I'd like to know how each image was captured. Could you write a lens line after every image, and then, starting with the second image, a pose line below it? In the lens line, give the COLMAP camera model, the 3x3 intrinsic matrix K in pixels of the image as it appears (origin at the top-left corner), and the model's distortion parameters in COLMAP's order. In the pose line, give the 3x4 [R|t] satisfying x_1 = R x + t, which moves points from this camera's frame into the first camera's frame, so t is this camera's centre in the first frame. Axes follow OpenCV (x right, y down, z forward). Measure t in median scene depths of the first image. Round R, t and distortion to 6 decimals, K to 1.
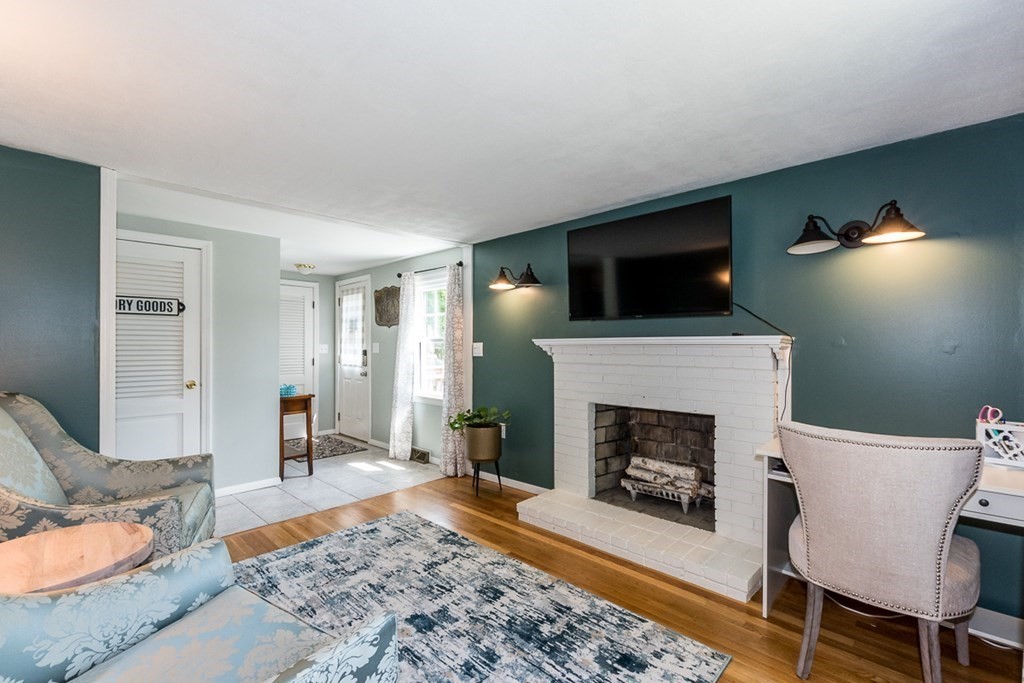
lens RADIAL K [[453.0, 0, 511.7], [0, 453.0, 344.9], [0, 0, 1]] dist [0.009304, -0.000503]
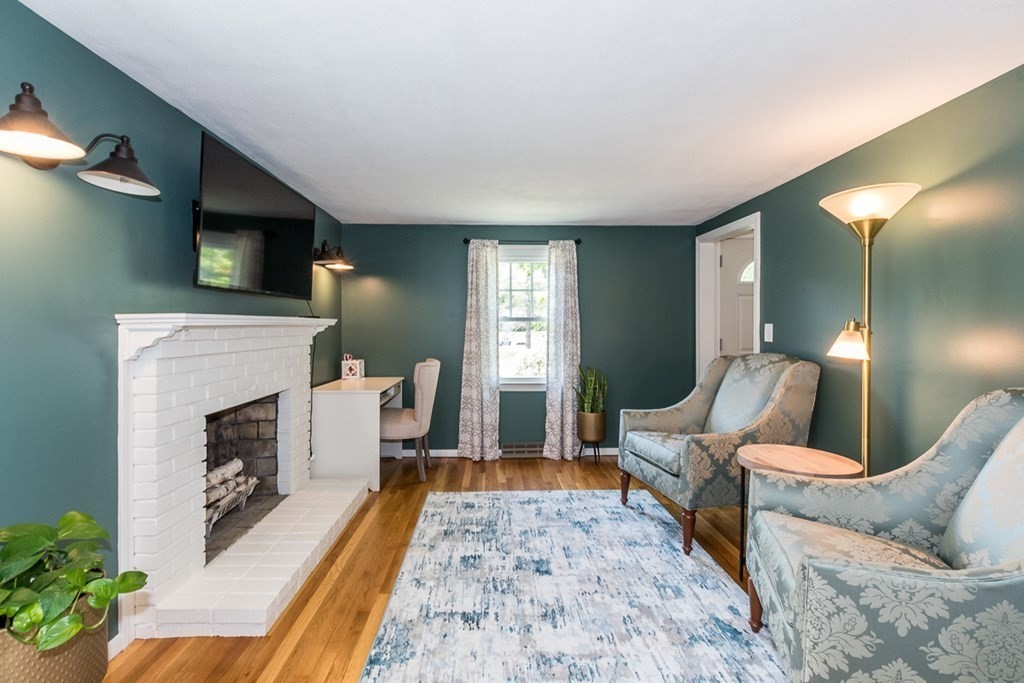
lens RADIAL K [[453.0, 0, 508.0], [0, 453.0, 333.0], [0, 0, 1]] dist [0.009304, -0.000503]
pose [[-0.721957, -0.007784, 0.691894, -0.816709], [0.001435, 0.999918, 0.012747, 0.007233], [-0.691937, 0.010195, -0.721886, 1.663795]]
